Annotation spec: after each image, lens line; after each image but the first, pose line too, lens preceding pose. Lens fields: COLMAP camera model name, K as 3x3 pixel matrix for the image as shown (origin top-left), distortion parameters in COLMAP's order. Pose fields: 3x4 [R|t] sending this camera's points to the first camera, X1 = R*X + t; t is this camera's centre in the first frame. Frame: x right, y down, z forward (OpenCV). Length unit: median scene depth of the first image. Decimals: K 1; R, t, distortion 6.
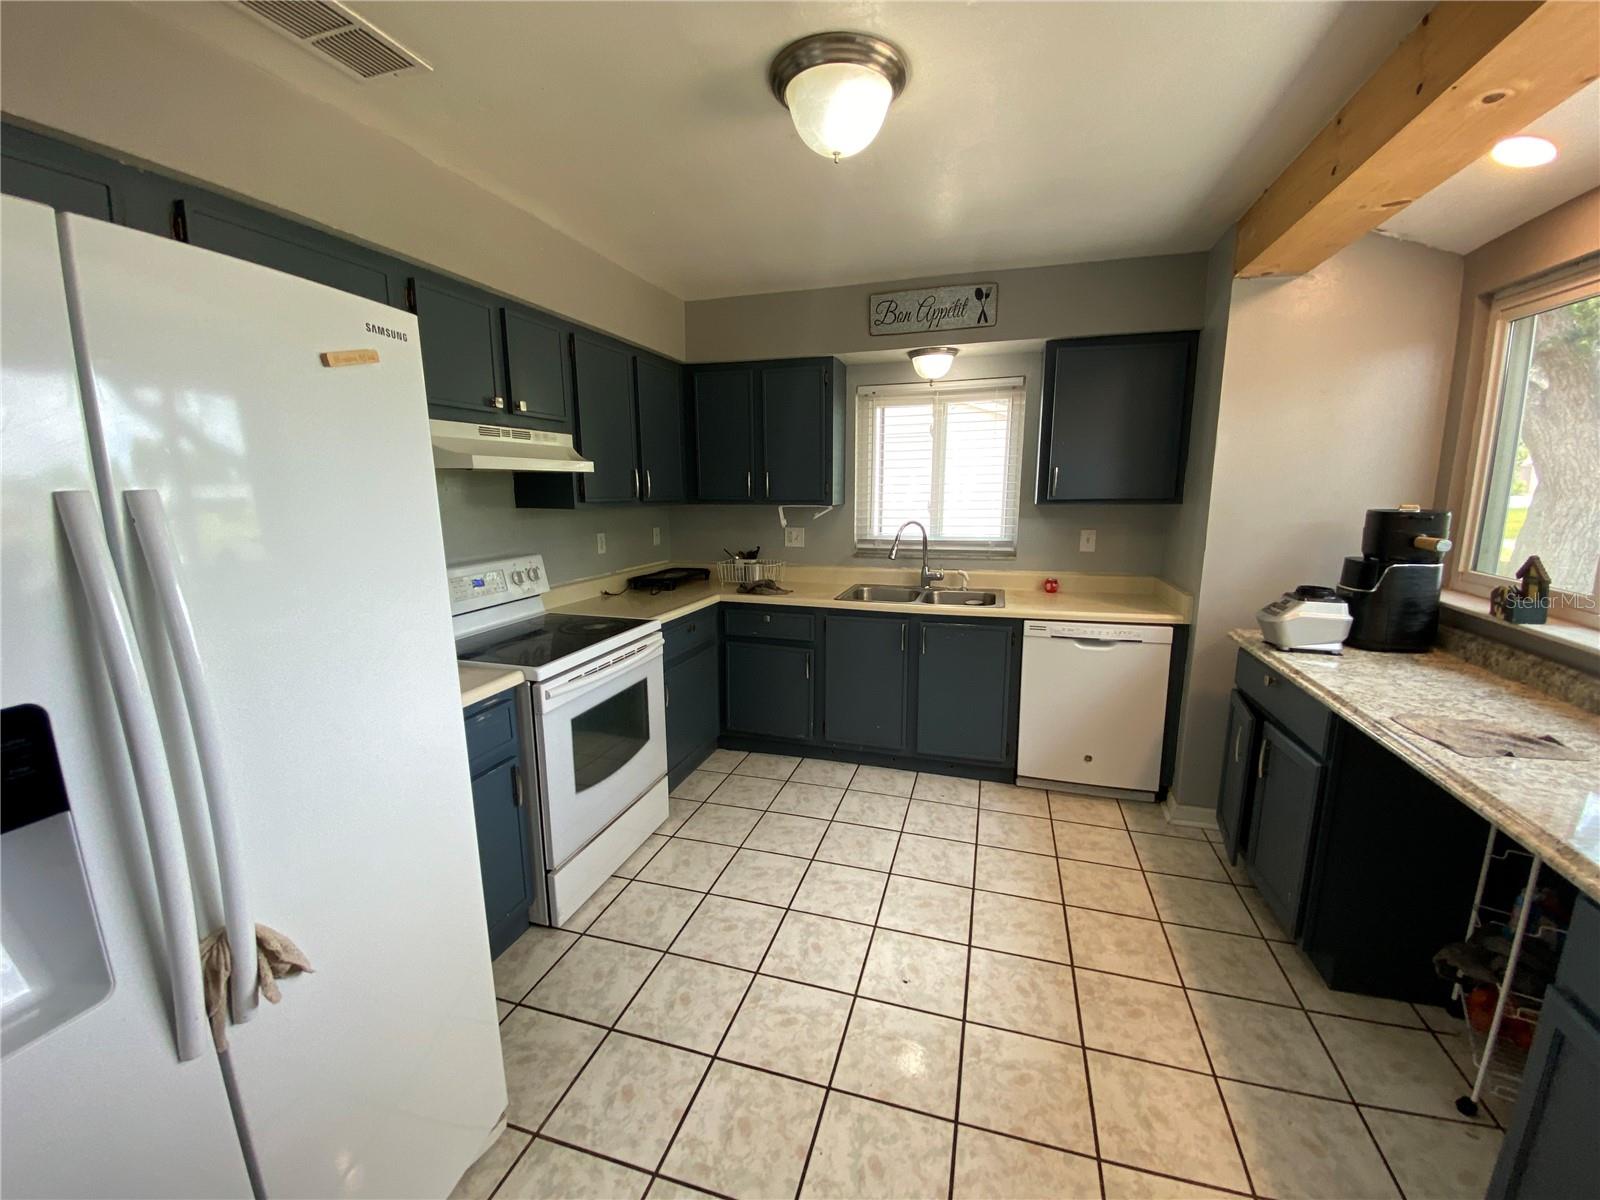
lens RADIAL K [[656.5, 0, 801.1], [0, 656.5, 602.9], [0, 0, 1]] dist [0.031407, -0.024554]
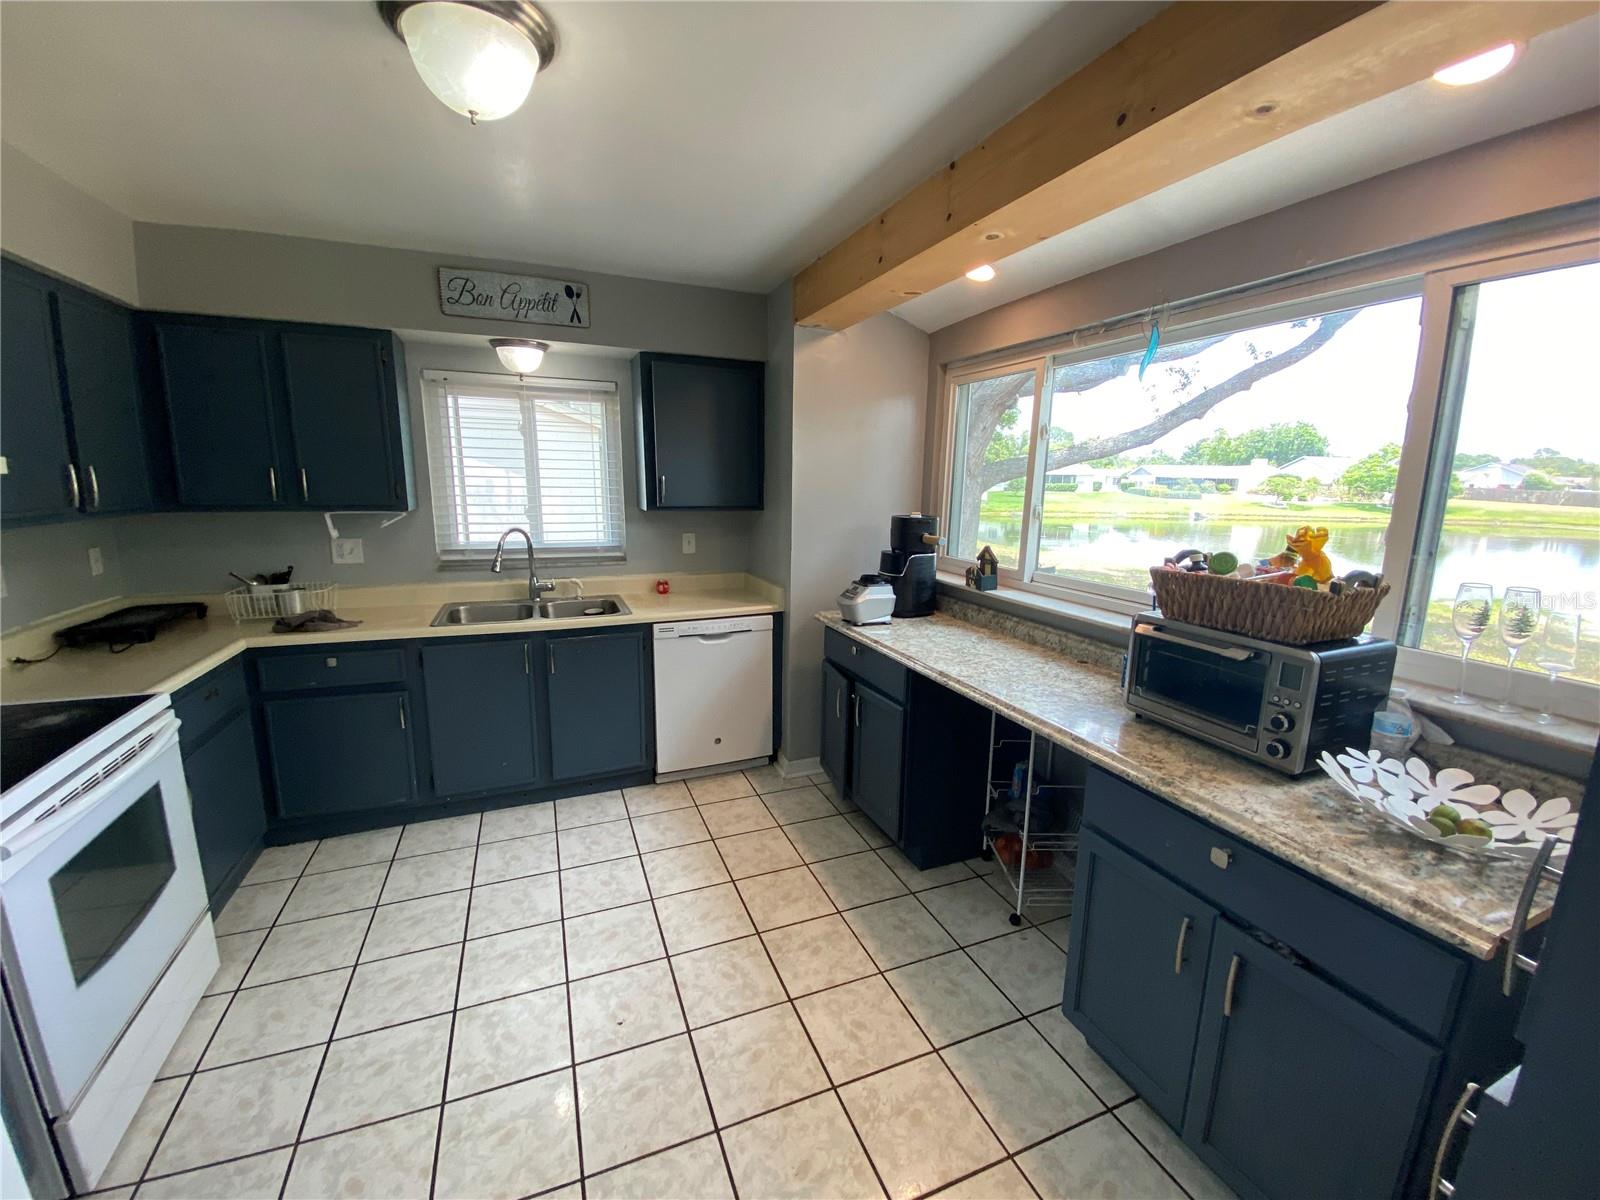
lens RADIAL K [[652.1, 0, 803.2], [0, 652.1, 601.6], [0, 0, 1]] dist [0.040766, -0.029117]
pose [[0.774108, -0.100369, 0.625046, -0.117808], [0.093770, 0.994639, 0.043585, -0.032164], [-0.626070, 0.024872, 0.779370, 0.057901]]
